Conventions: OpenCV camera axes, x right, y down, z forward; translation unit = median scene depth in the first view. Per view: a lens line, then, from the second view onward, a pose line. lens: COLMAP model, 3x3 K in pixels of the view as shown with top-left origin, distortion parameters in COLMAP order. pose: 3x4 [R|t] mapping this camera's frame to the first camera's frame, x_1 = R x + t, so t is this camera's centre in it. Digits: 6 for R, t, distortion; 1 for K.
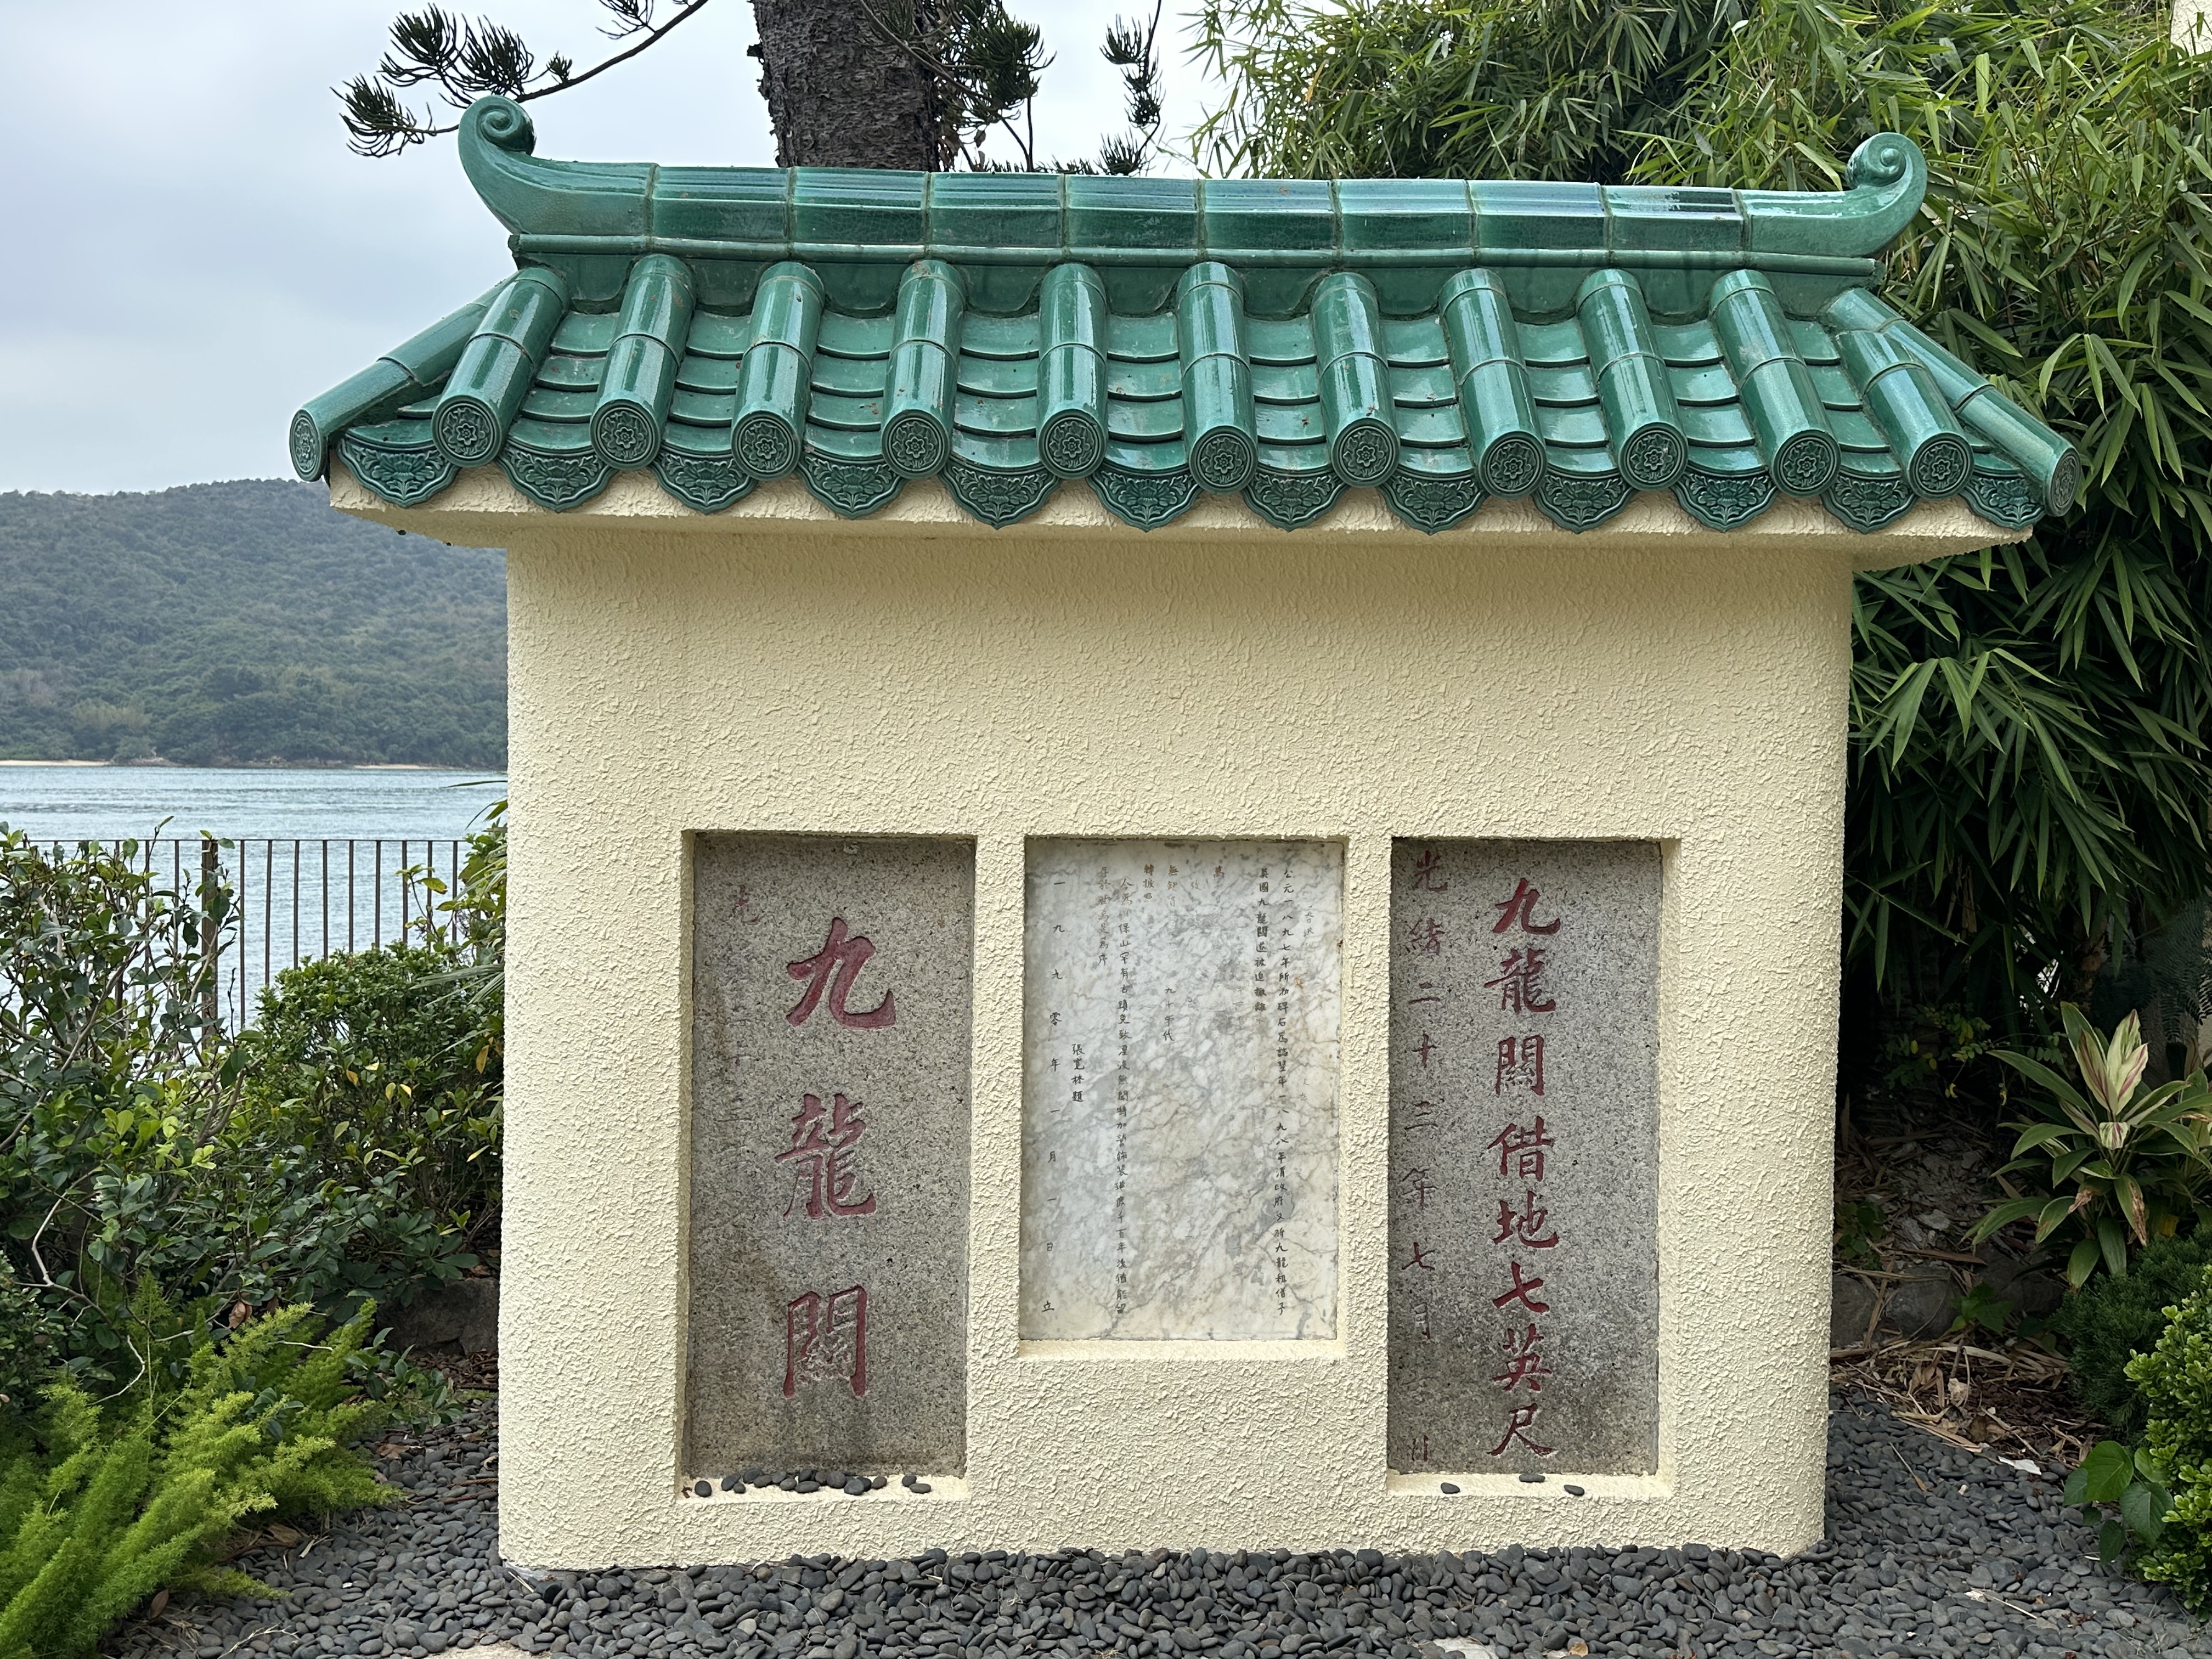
lens RADIAL K [[2001.8, 0, 1106.0], [0, 2001.8, 829.5], [0, 0, 1]] dist [0.054064, -0.004203]
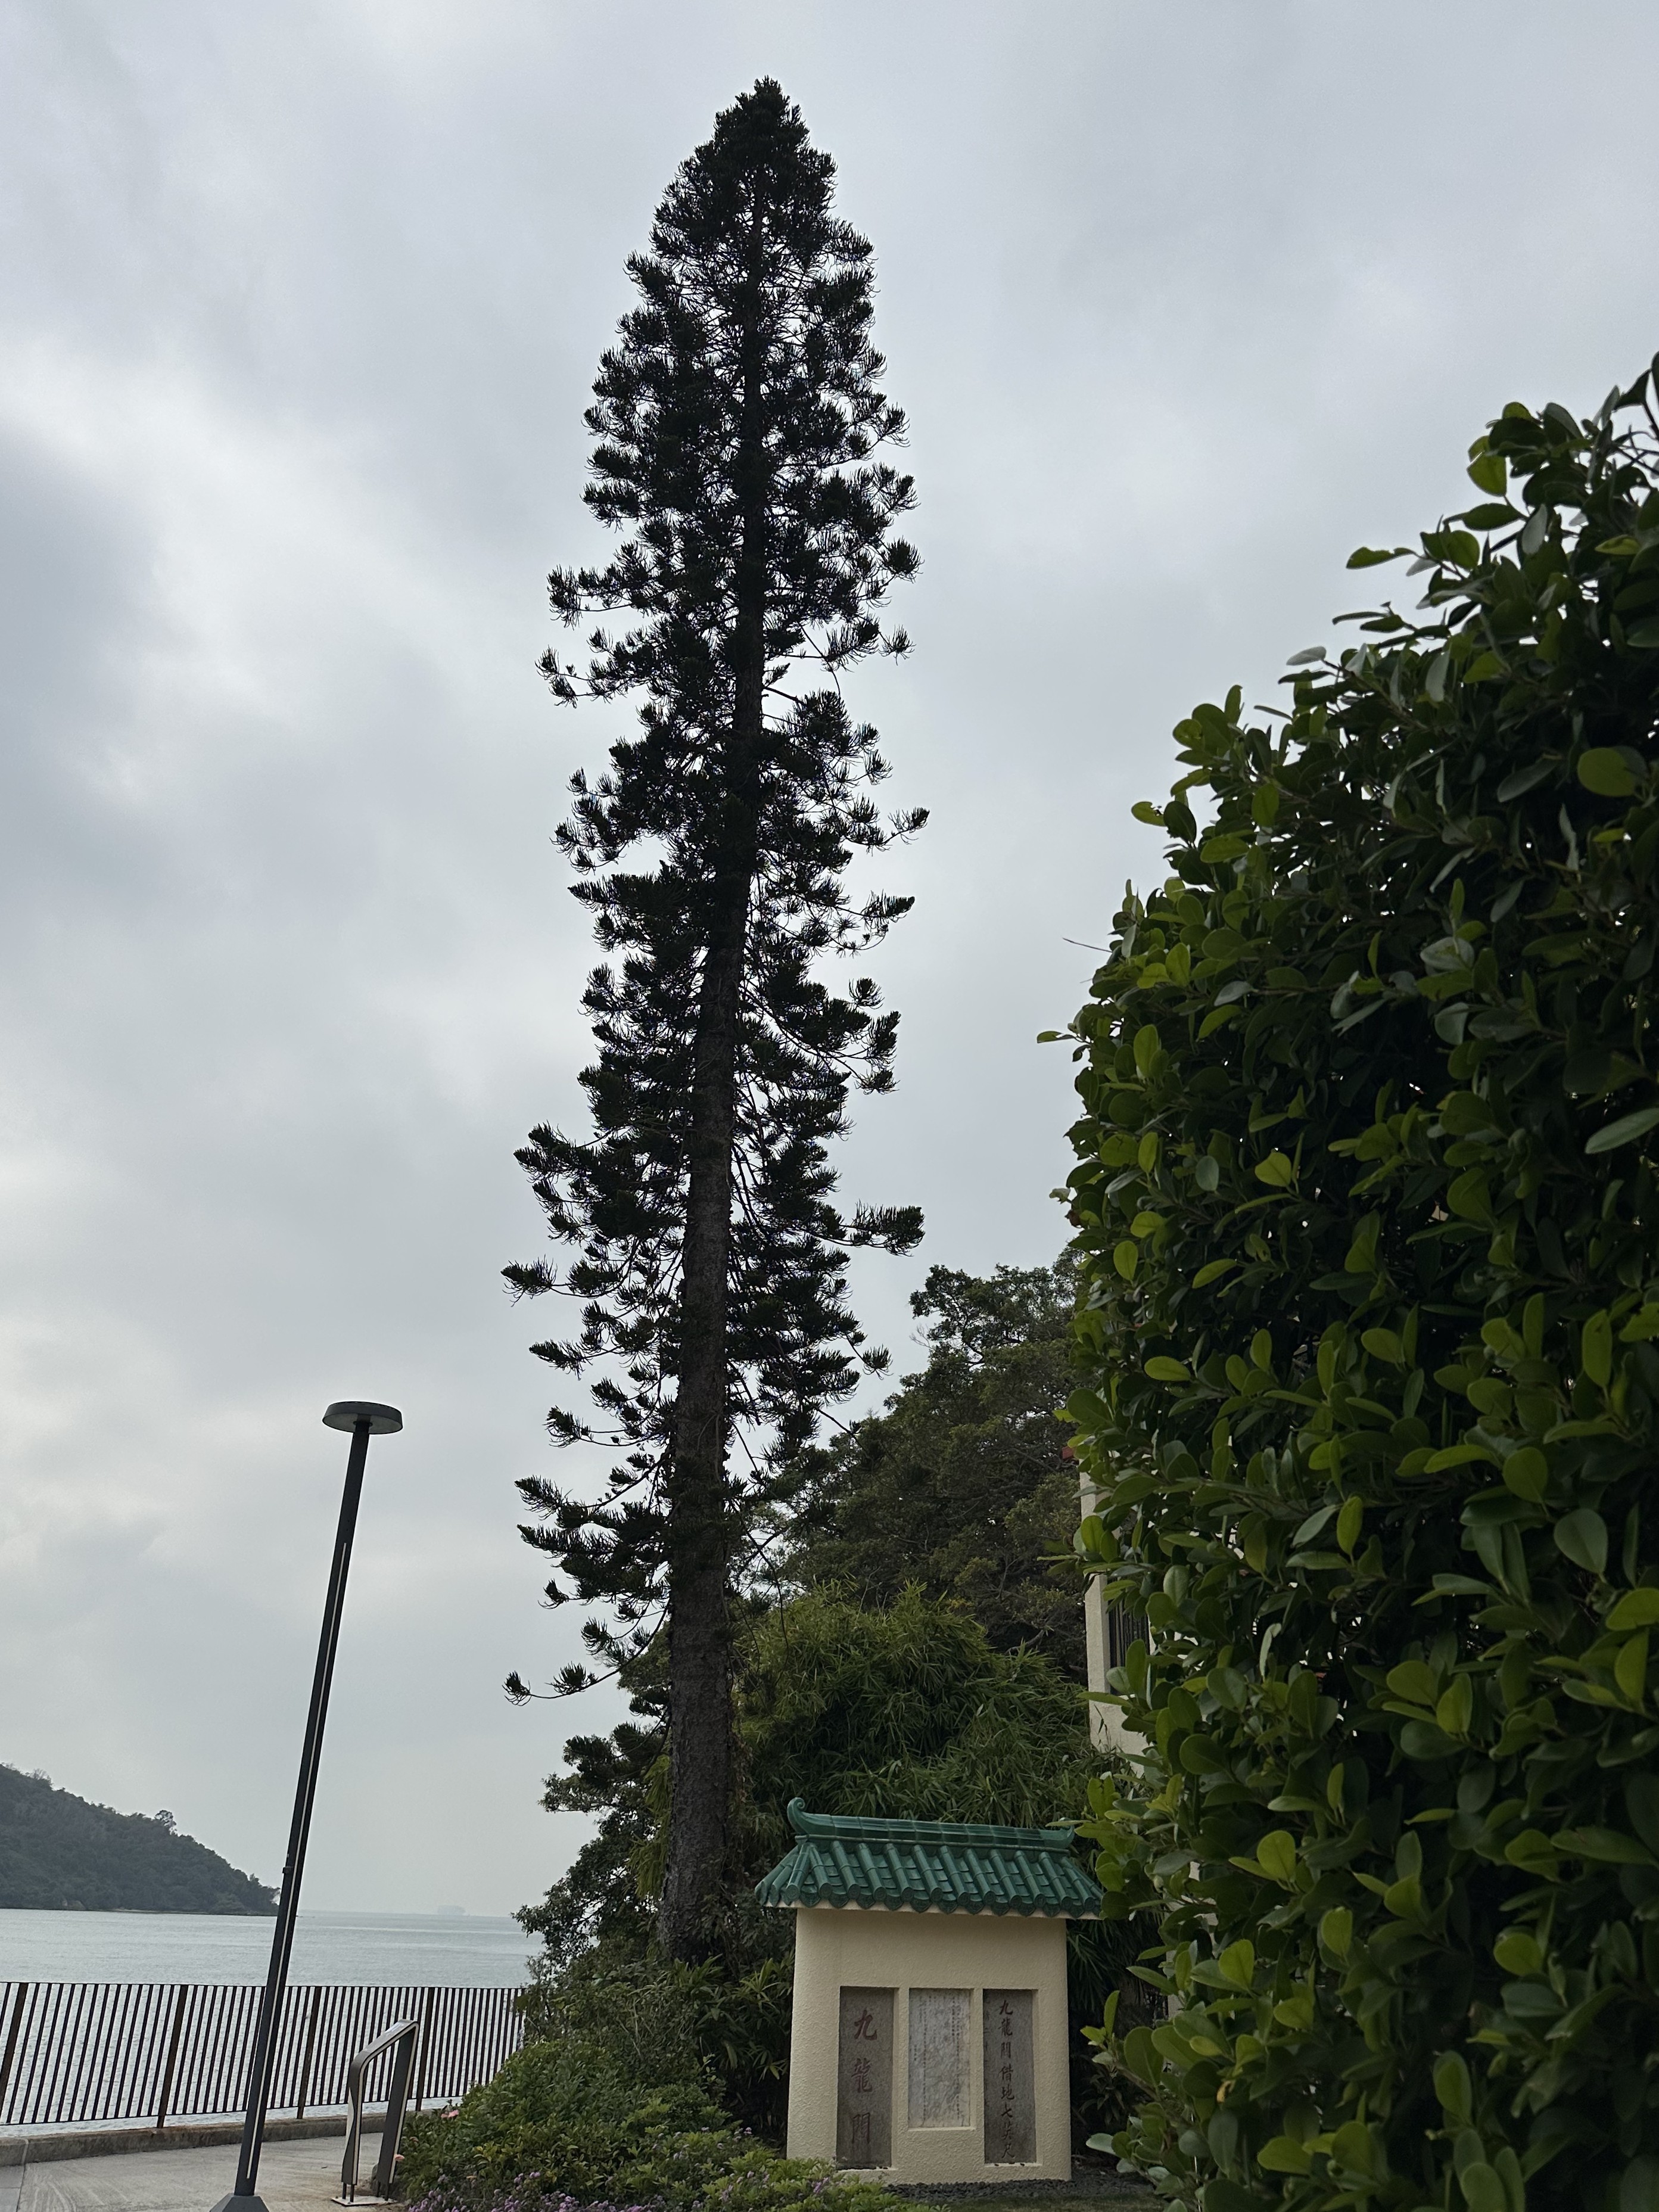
lens RADIAL K [[1531.2, 0, 829.5], [0, 1531.2, 1106.0], [0, 0, 1]] dist [0.110152, -0.156575]
pose [[0.918262, 0.198475, 0.342641, -1.693686], [-0.005851, 0.872019, -0.489437, -0.006838], [-0.395931, 0.447426, 0.801903, -2.441127]]
